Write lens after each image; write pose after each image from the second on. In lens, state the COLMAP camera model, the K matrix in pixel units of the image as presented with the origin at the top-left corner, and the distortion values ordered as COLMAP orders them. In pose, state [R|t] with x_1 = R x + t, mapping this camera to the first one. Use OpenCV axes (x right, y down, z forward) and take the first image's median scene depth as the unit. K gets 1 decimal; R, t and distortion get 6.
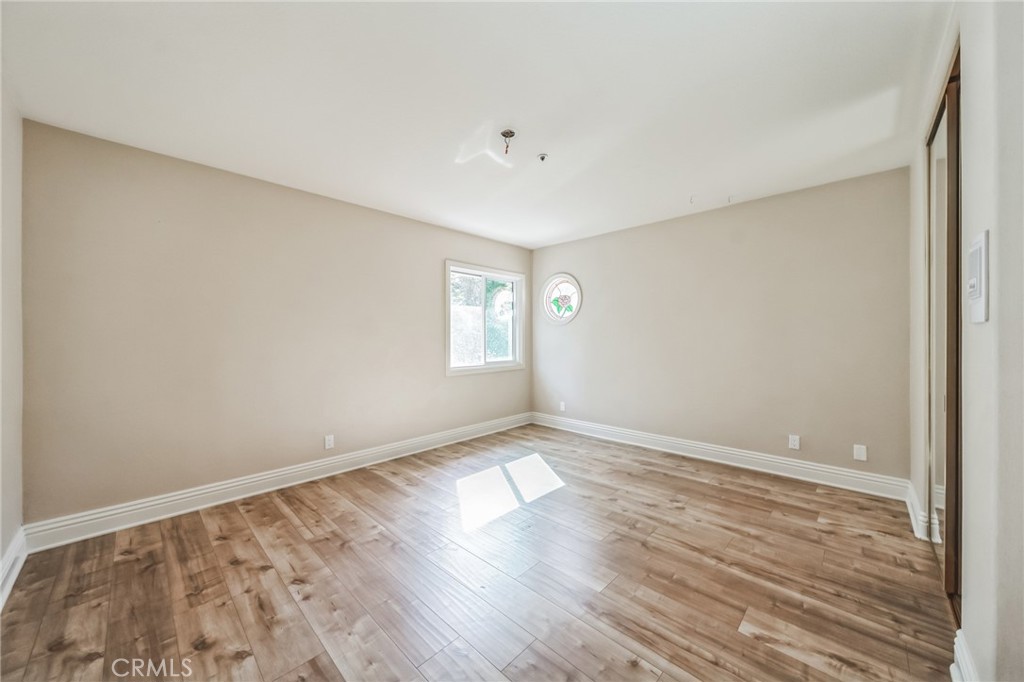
lens RADIAL K [[367.7, 0, 511.6], [0, 367.7, 339.9], [0, 0, 1]] dist [0.000451, 0.000147]
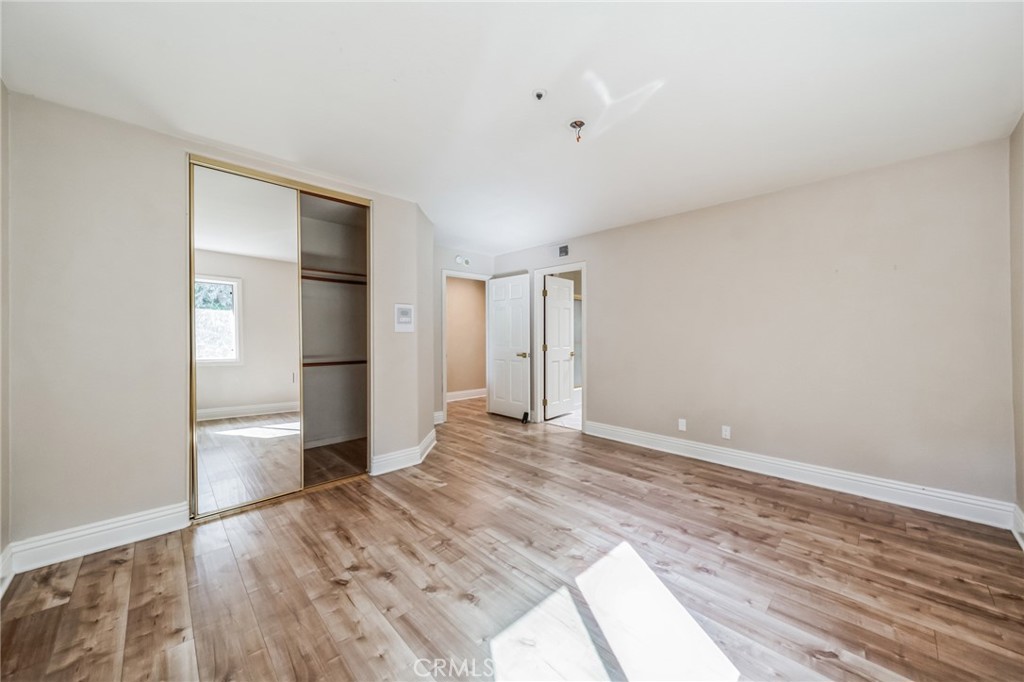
lens RADIAL K [[367.7, 0, 511.6], [0, 367.7, 339.9], [0, 0, 1]] dist [0.000451, 0.000147]
pose [[-0.999491, 0.004294, 0.031621, 0.136262], [0.004660, 0.999923, 0.011505, -0.006762], [-0.031570, 0.011646, -0.999434, 1.975267]]
